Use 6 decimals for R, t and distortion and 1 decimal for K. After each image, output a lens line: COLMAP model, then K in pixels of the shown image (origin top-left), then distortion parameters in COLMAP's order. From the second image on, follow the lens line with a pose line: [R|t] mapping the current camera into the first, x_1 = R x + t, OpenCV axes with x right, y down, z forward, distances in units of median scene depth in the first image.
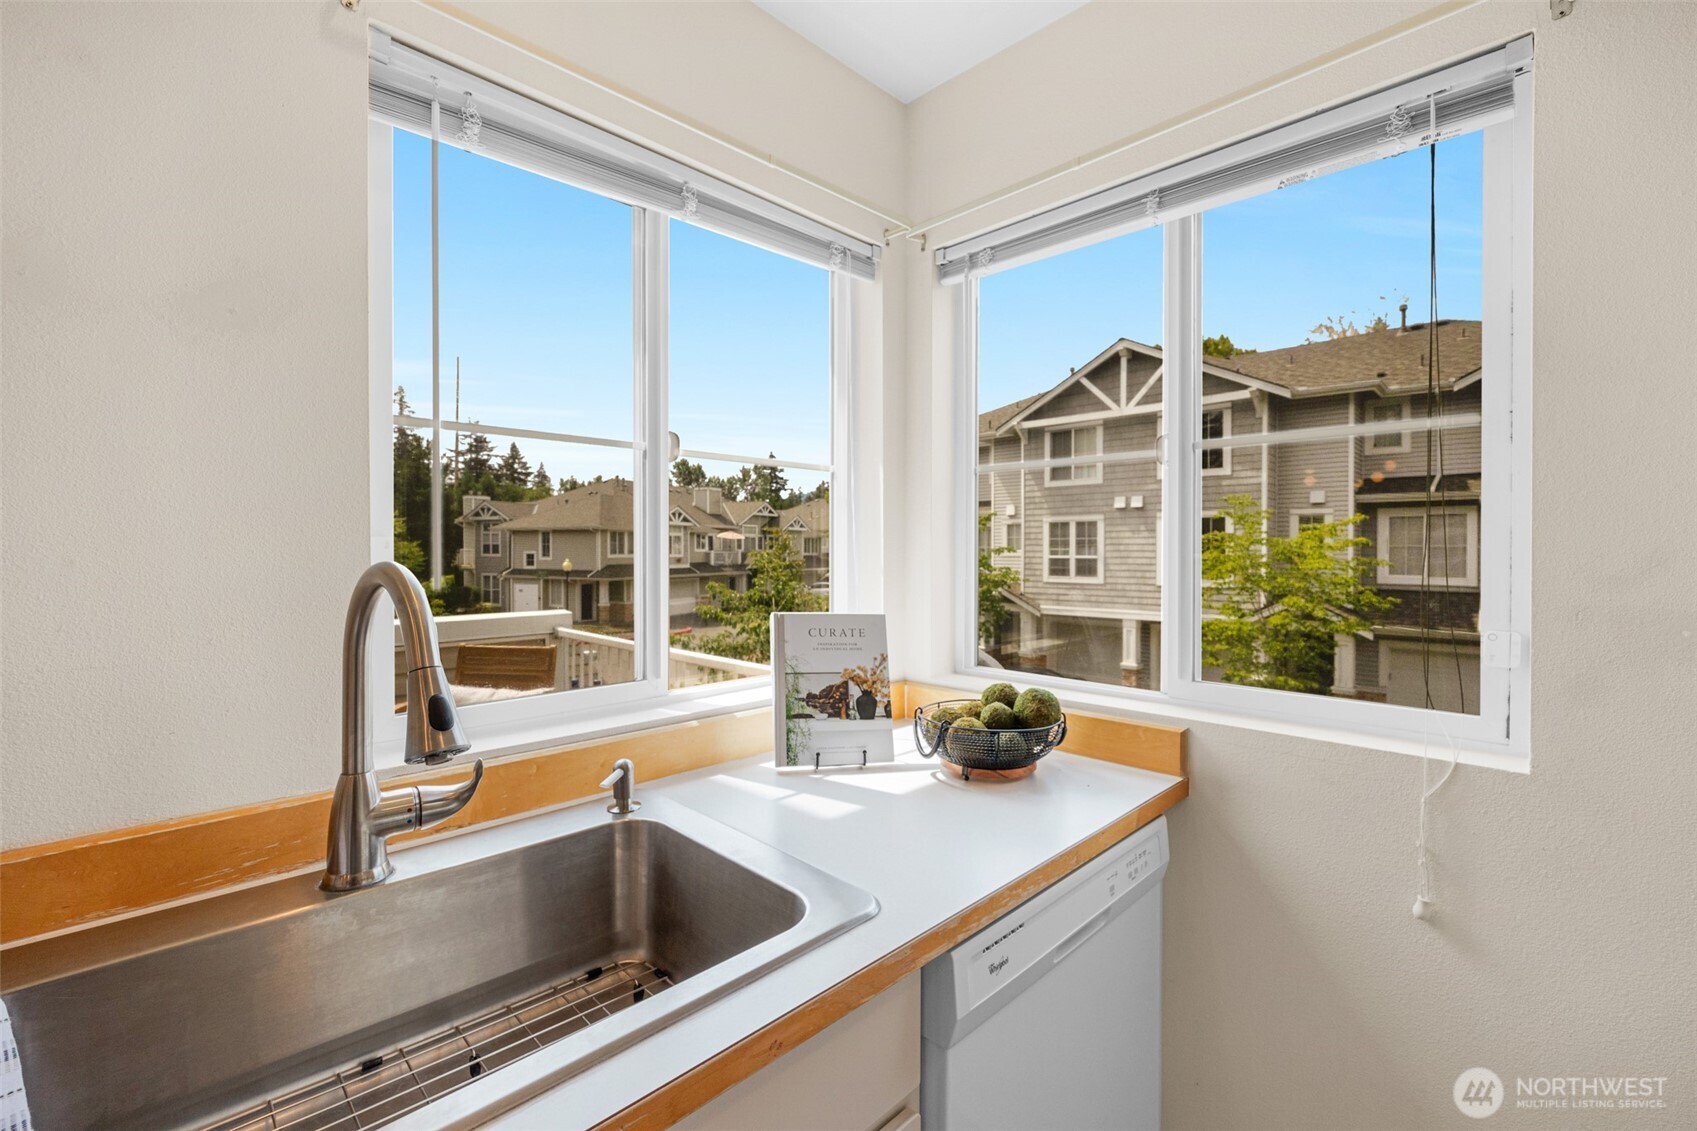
lens RADIAL K [[698.2, 0, 850.8], [0, 698.2, 556.6], [0, 0, 1]] dist [-0.008620, -0.000132]
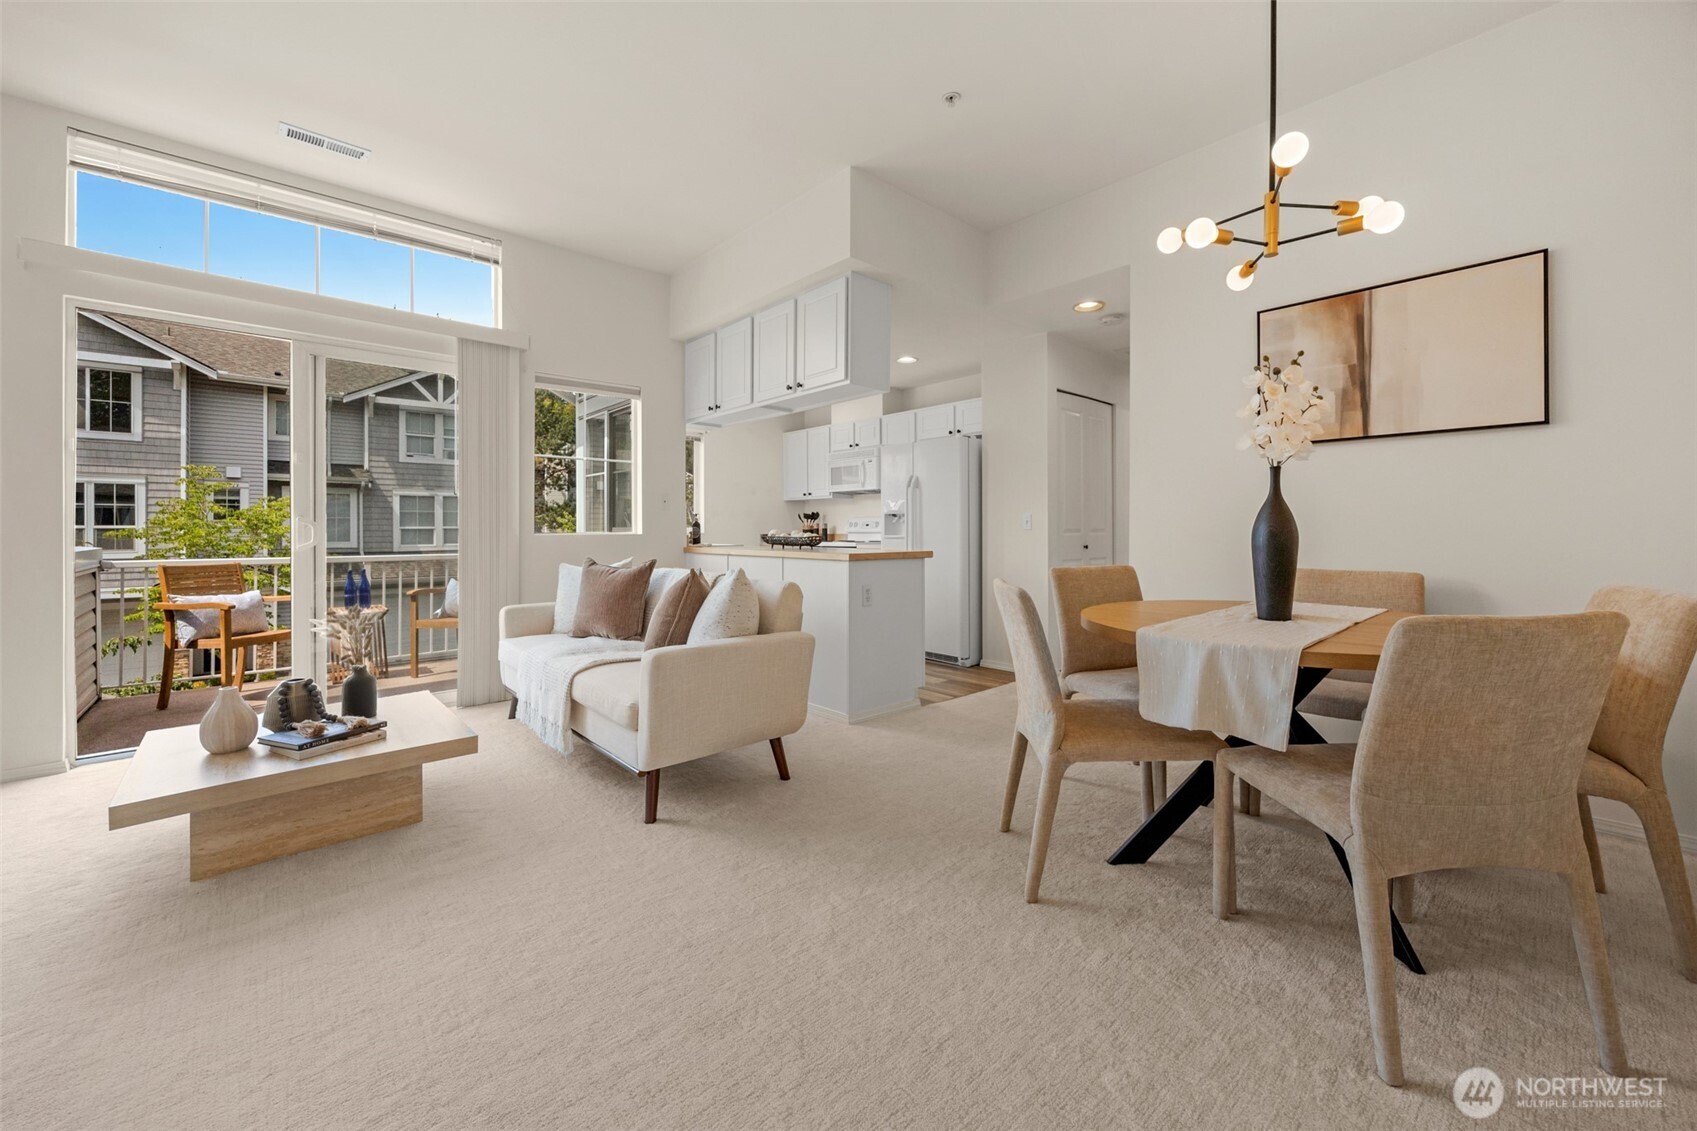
lens RADIAL K [[675.1, 0, 864.9], [0, 675.1, 526.8], [0, 0, 1]] dist [0.000793, 0.000217]
pose [[0.043387, 0.004470, 0.999048, -3.507518], [0.010675, 0.999931, -0.004937, 0.170394], [-0.999001, 0.010879, 0.043336, -0.617181]]
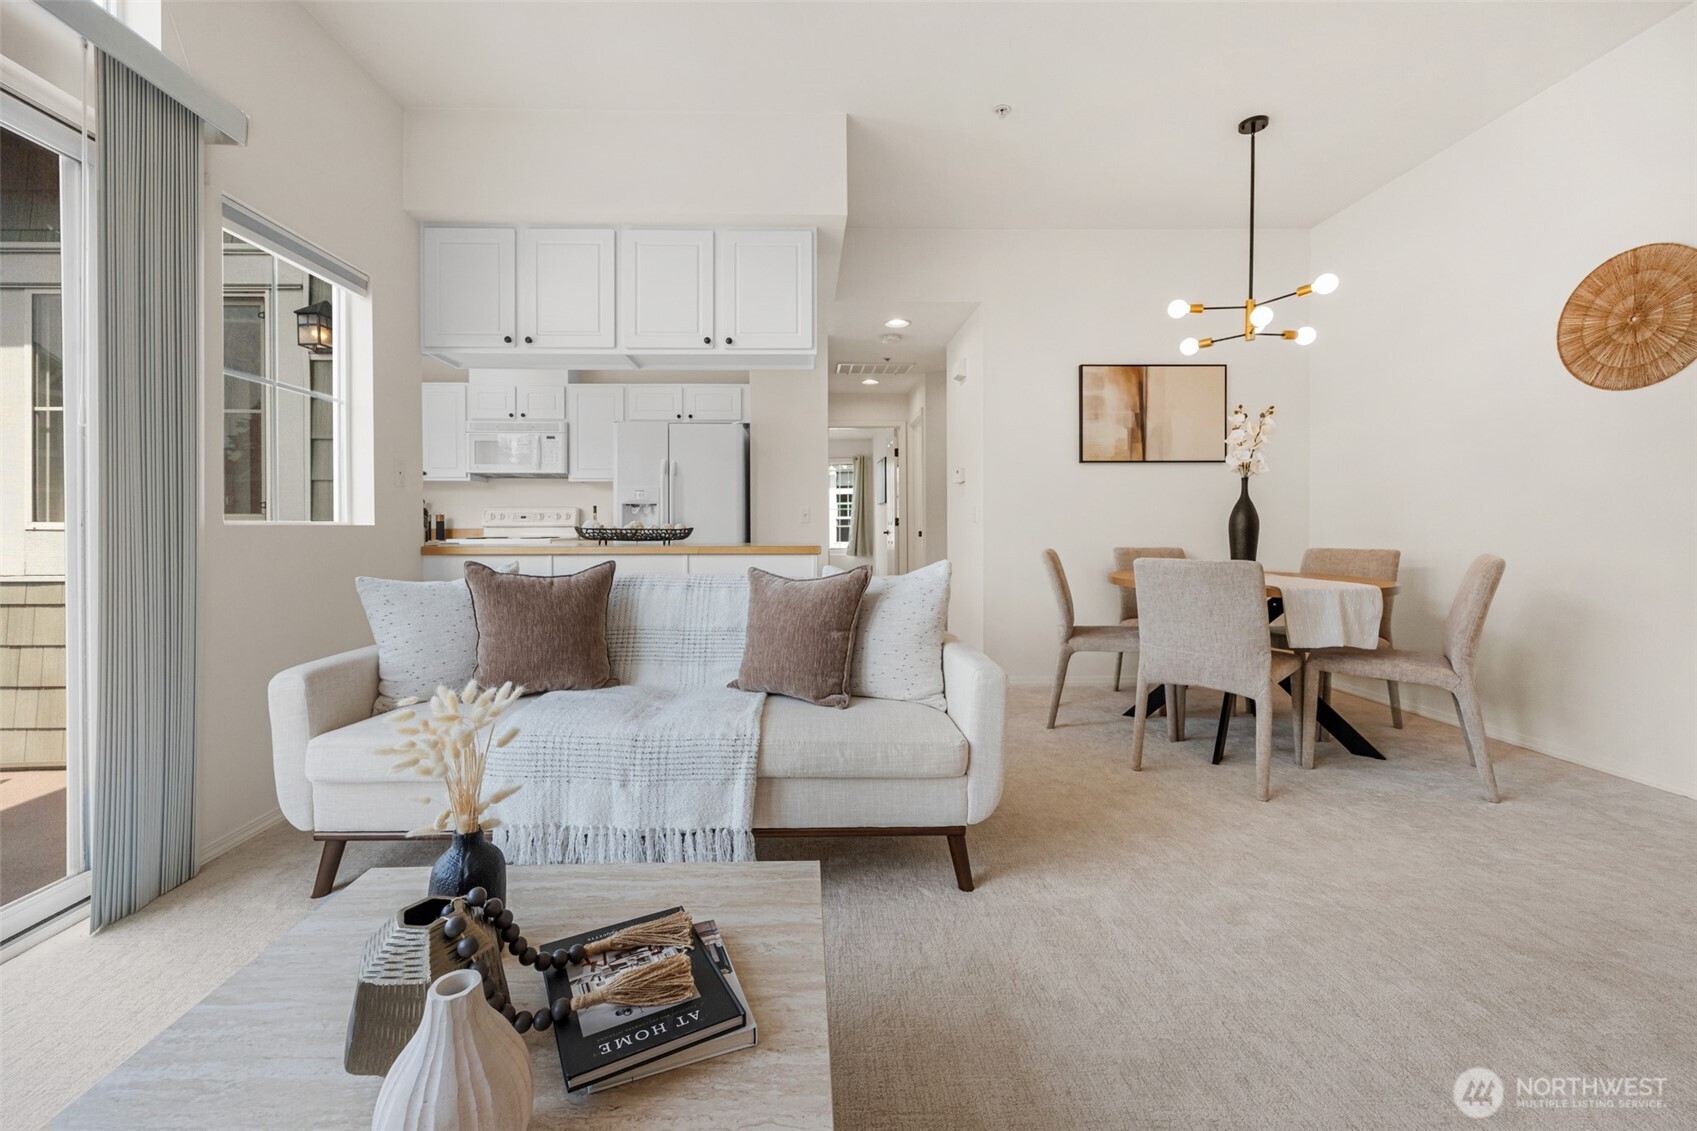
lens RADIAL K [[657.5, 0, 823.1], [0, 657.5, 530.5], [0, 0, 1]] dist [0.004652, 0.000115]
pose [[-0.720965, -0.001035, 0.692971, -2.676990], [0.008094, 0.999918, 0.009914, 0.183959], [-0.692925, 0.012756, -0.720897, 0.840597]]
